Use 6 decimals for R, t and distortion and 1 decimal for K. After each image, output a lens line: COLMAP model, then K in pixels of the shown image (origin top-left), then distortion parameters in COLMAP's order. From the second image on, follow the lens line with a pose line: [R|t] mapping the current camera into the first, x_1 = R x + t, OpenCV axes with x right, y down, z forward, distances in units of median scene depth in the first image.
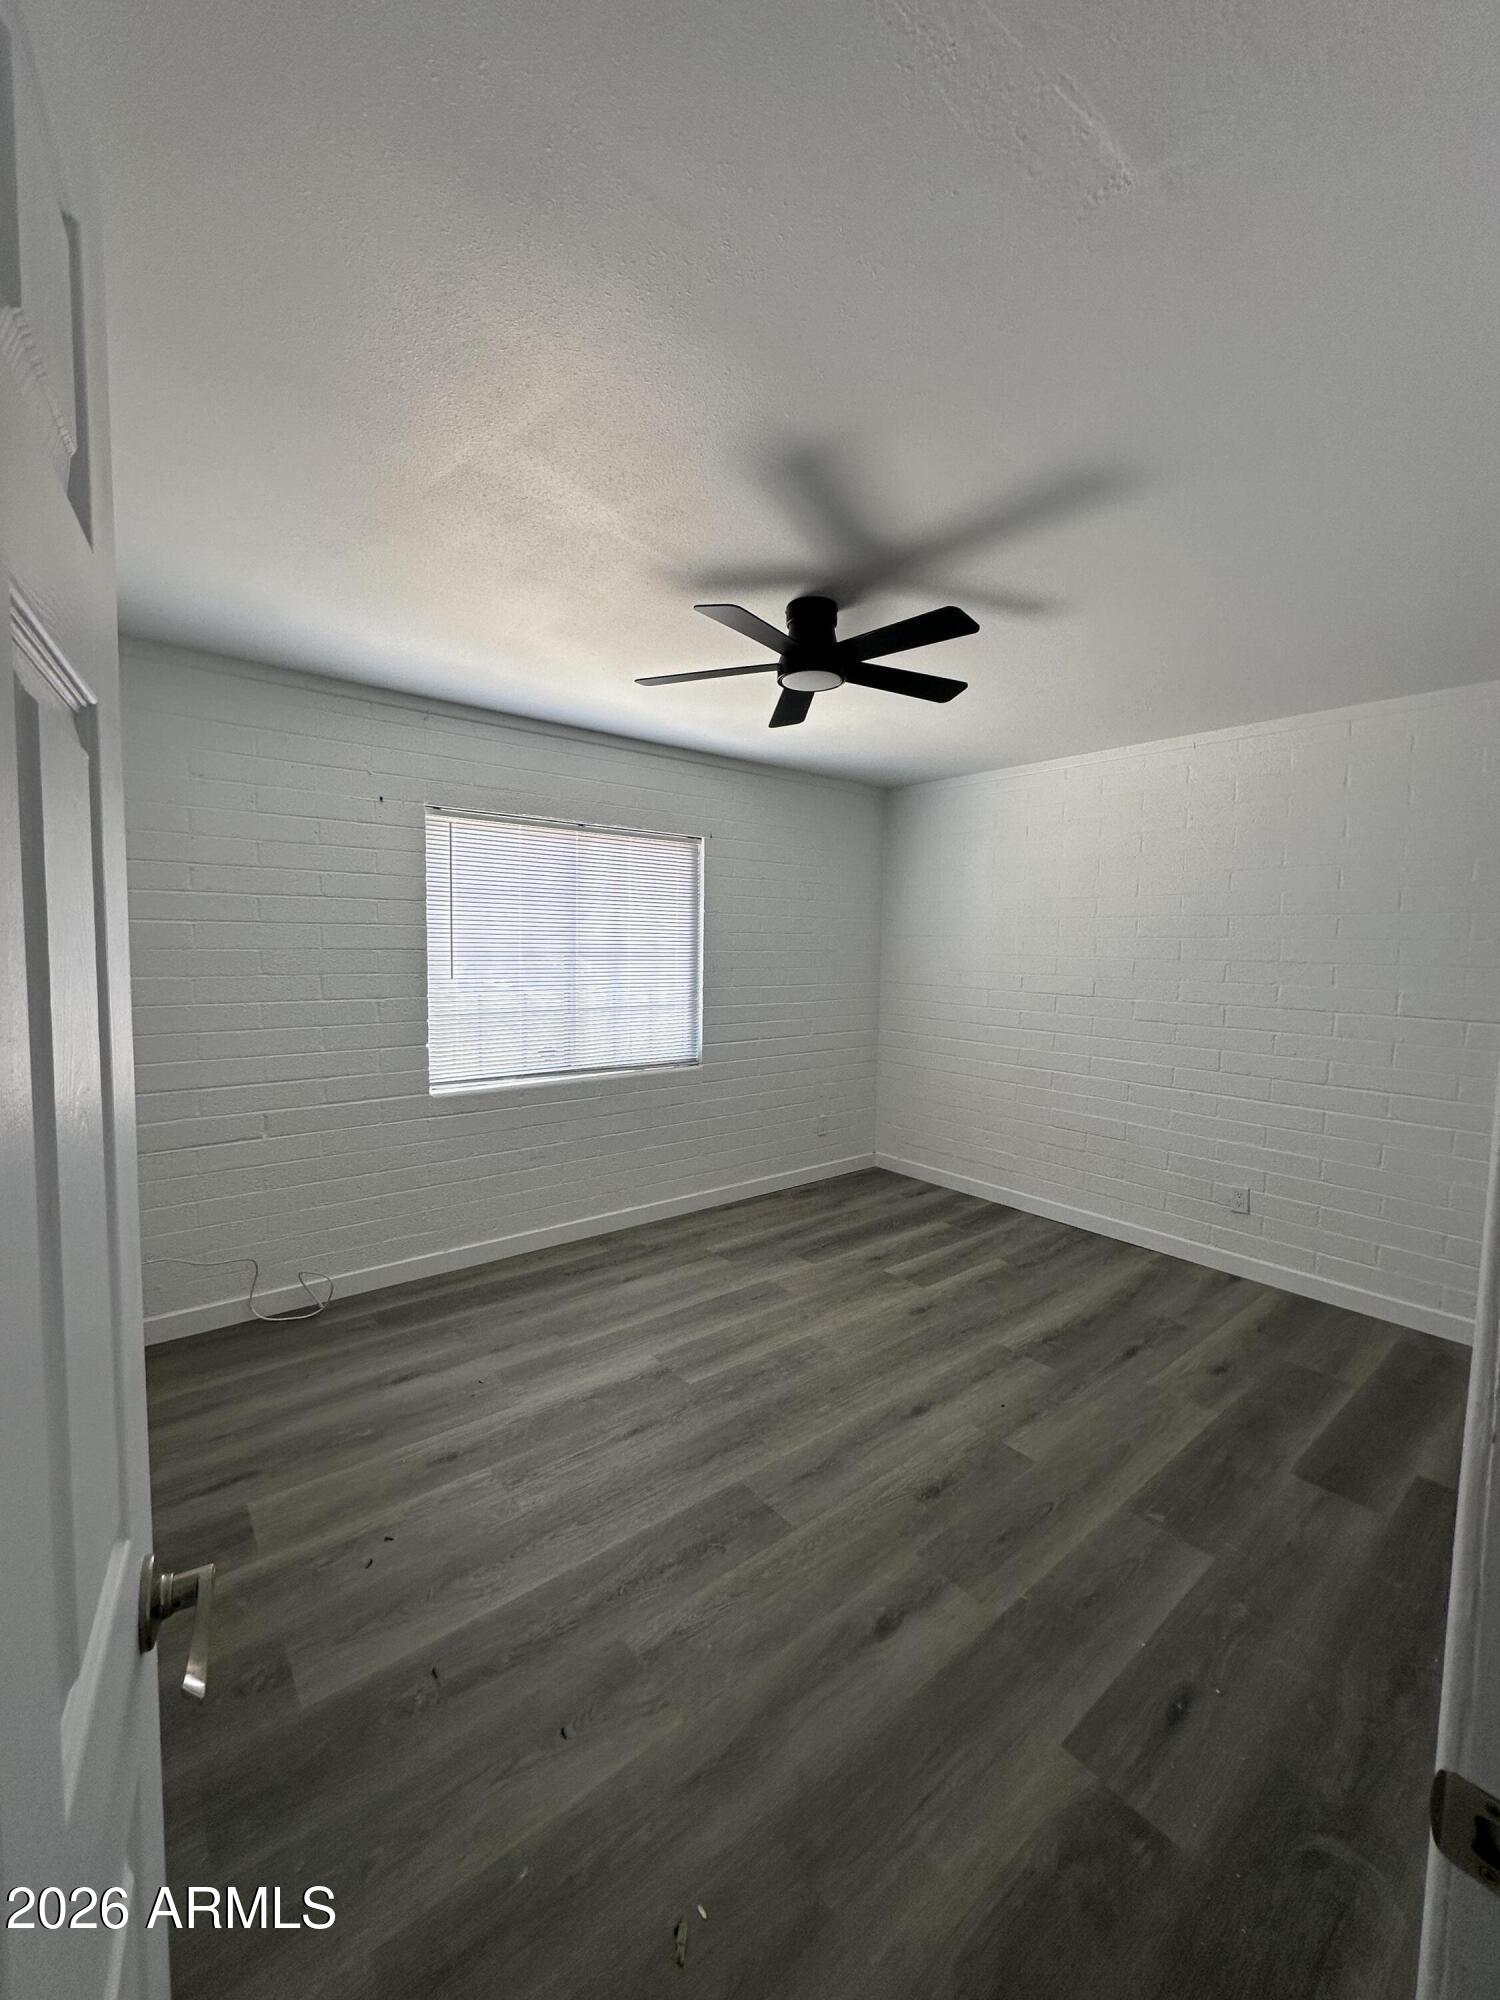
lens RADIAL K [[793.9, 0, 750.0], [0, 793.9, 1000.0], [0, 0, 1]] dist [-0.006116, 0.001235]
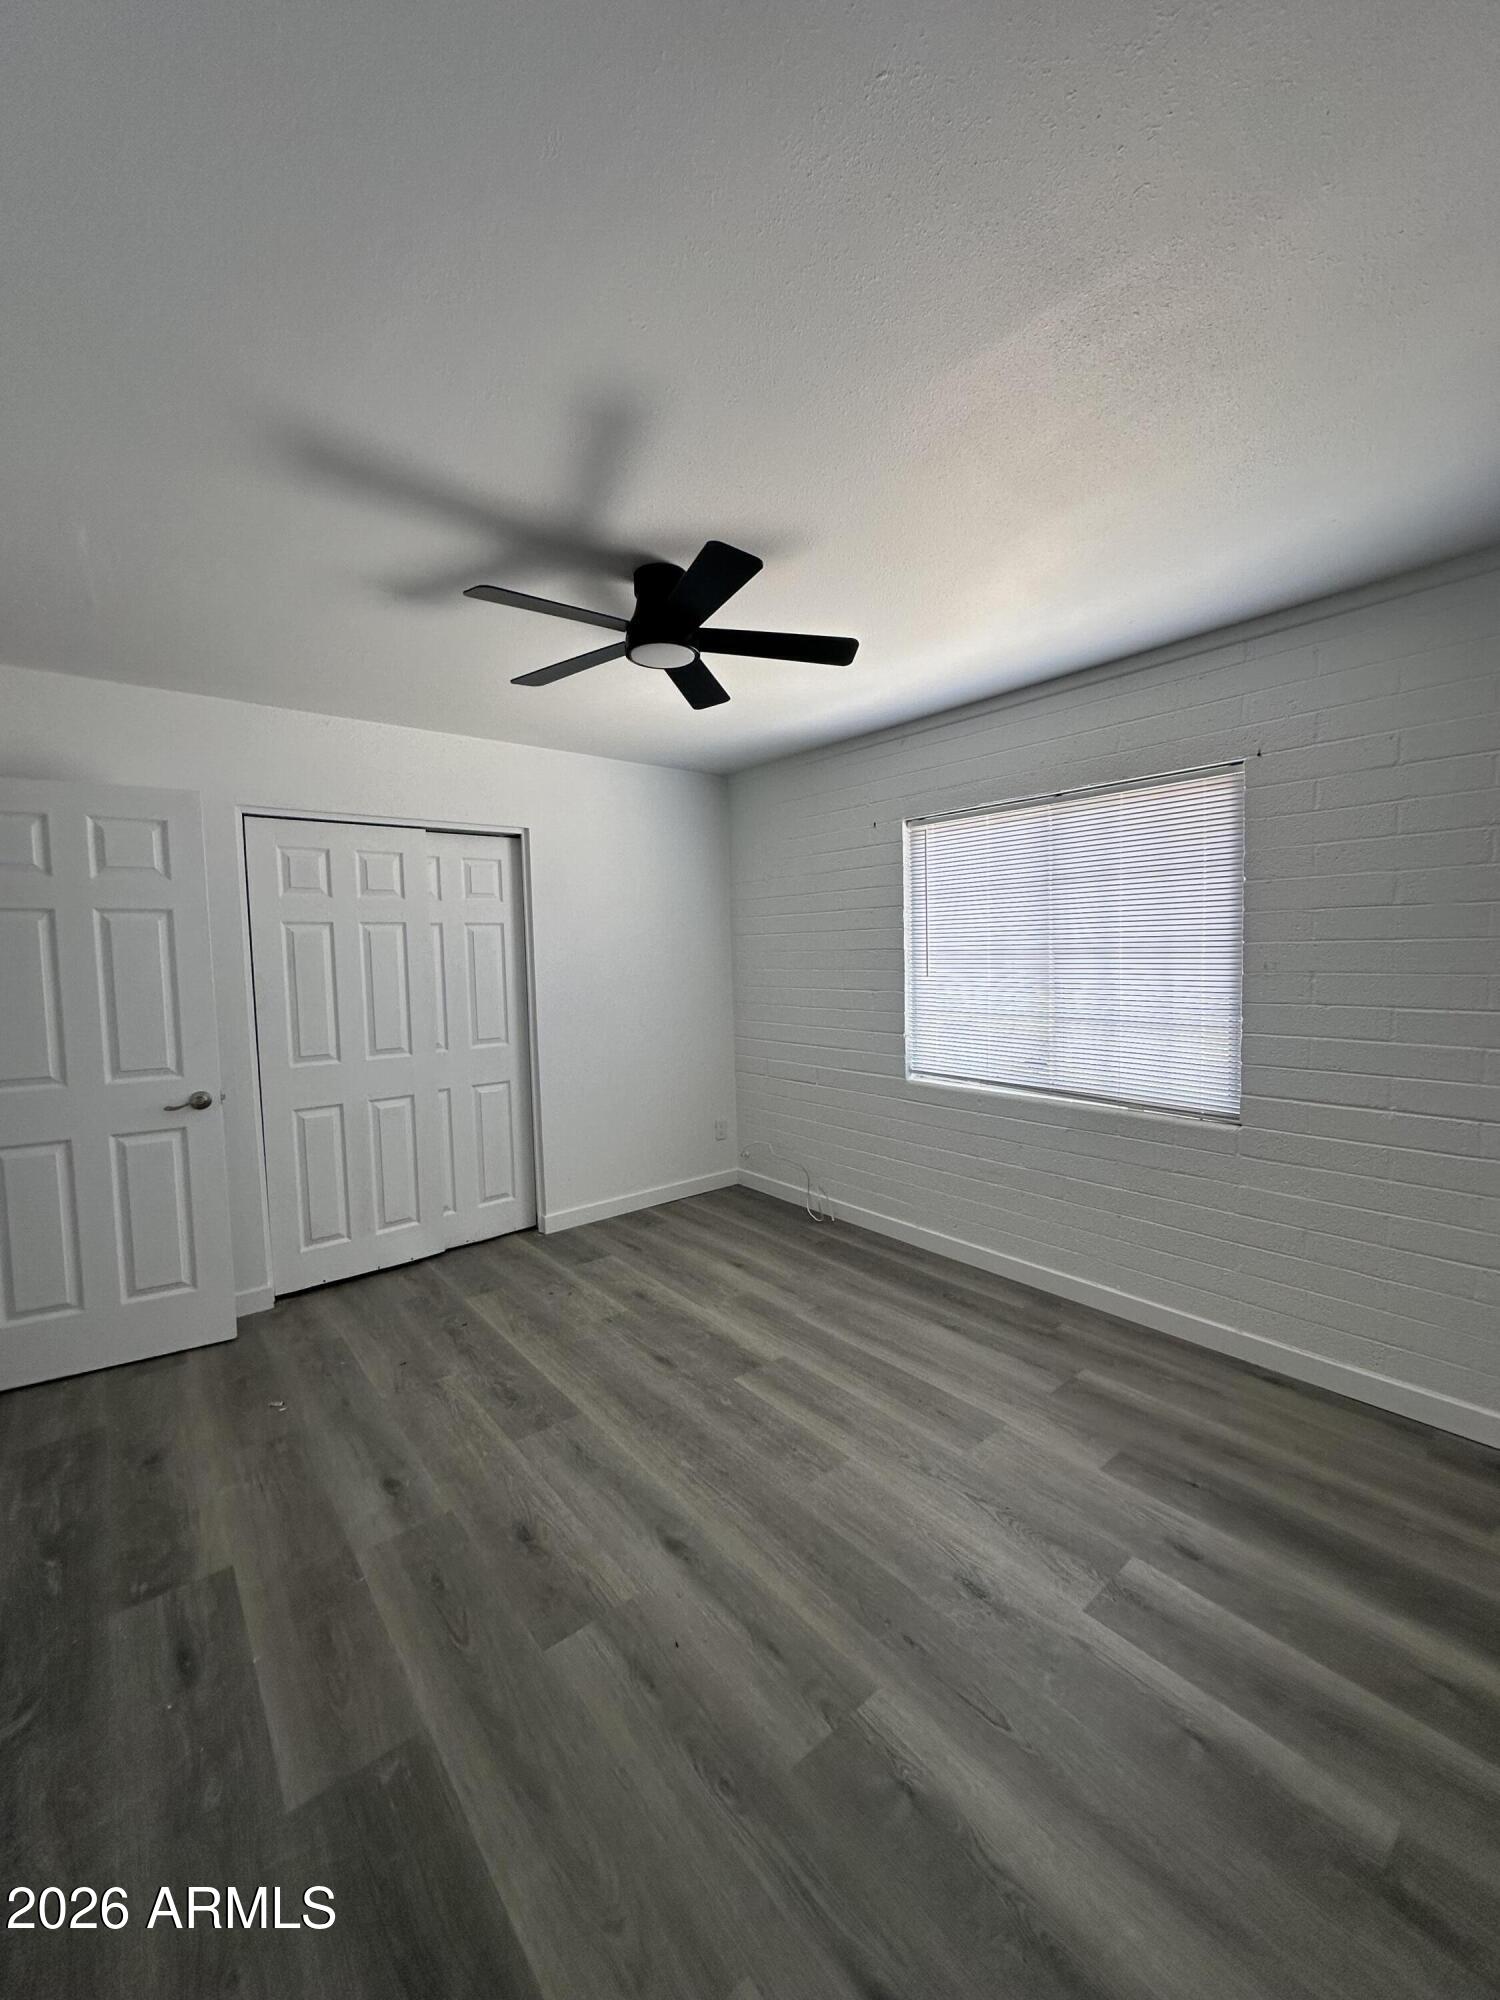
lens RADIAL K [[793.9, 0, 750.0], [0, 793.9, 1000.0], [0, 0, 1]] dist [-0.006116, 0.001235]
pose [[-0.002399, 0.050214, -0.998736, 0.841955], [-0.050450, 0.997461, 0.050271, -0.044190], [0.998724, 0.050507, 0.000140, 0.926270]]
